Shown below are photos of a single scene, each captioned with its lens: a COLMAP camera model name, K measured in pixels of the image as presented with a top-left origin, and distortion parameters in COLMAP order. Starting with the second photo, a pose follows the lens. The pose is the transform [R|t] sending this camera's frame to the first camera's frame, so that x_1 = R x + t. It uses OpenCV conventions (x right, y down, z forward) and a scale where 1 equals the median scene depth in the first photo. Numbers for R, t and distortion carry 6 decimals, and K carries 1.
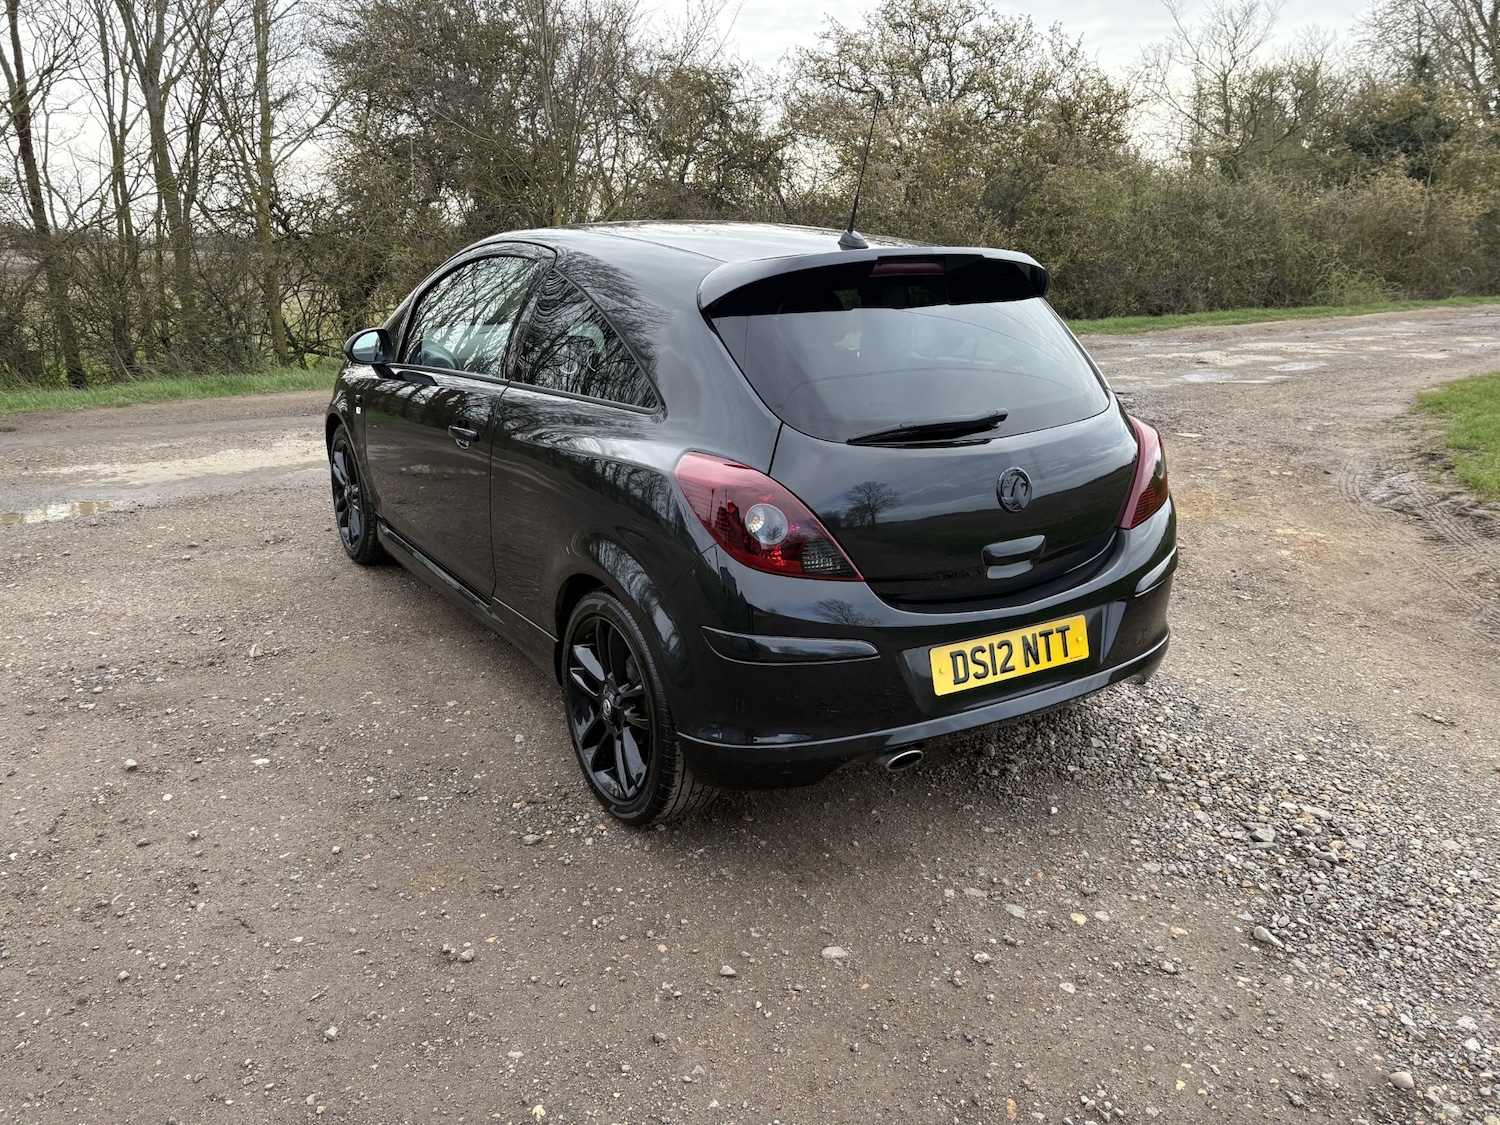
lens RADIAL K [[1121.7, 0, 745.4], [0, 1121.7, 569.1], [0, 0, 1]] dist [0.048599, -0.039669]
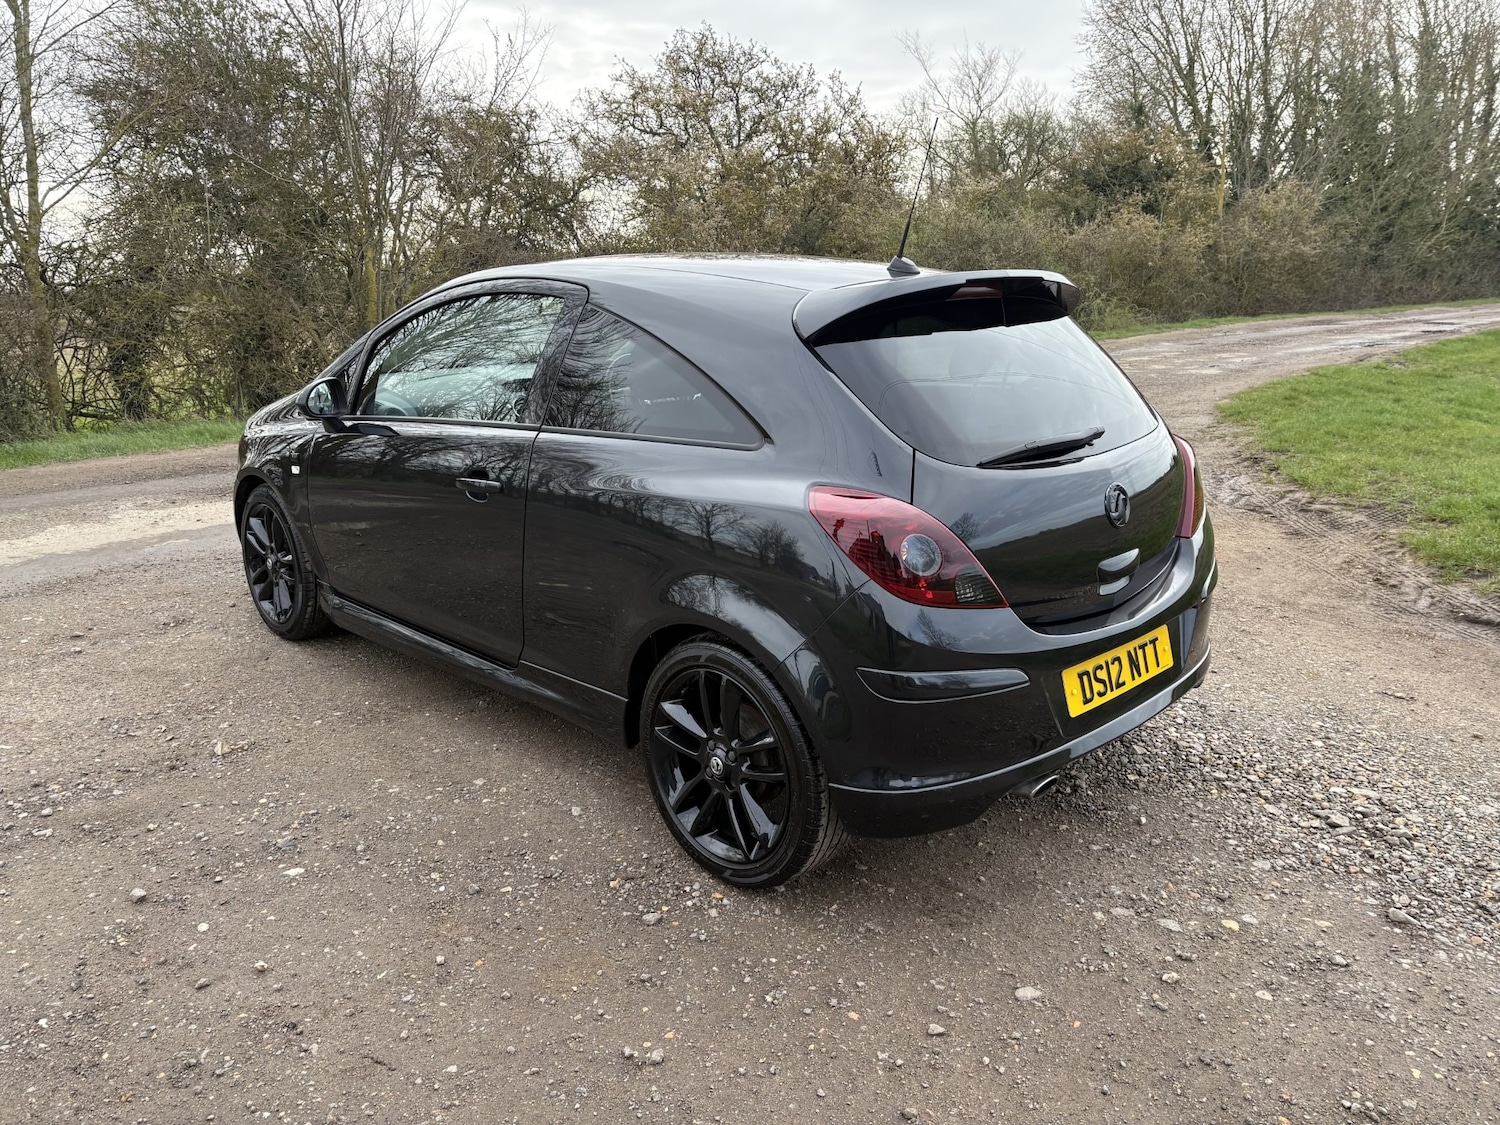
lens RADIAL K [[1121.7, 0, 745.4], [0, 1121.7, 569.1], [0, 0, 1]] dist [0.048599, -0.039669]
pose [[0.977466, -0.073932, 0.197724, -0.211027], [0.080723, 0.996384, -0.026495, -0.010080], [-0.195050, 0.041858, 0.979900, 0.056534]]
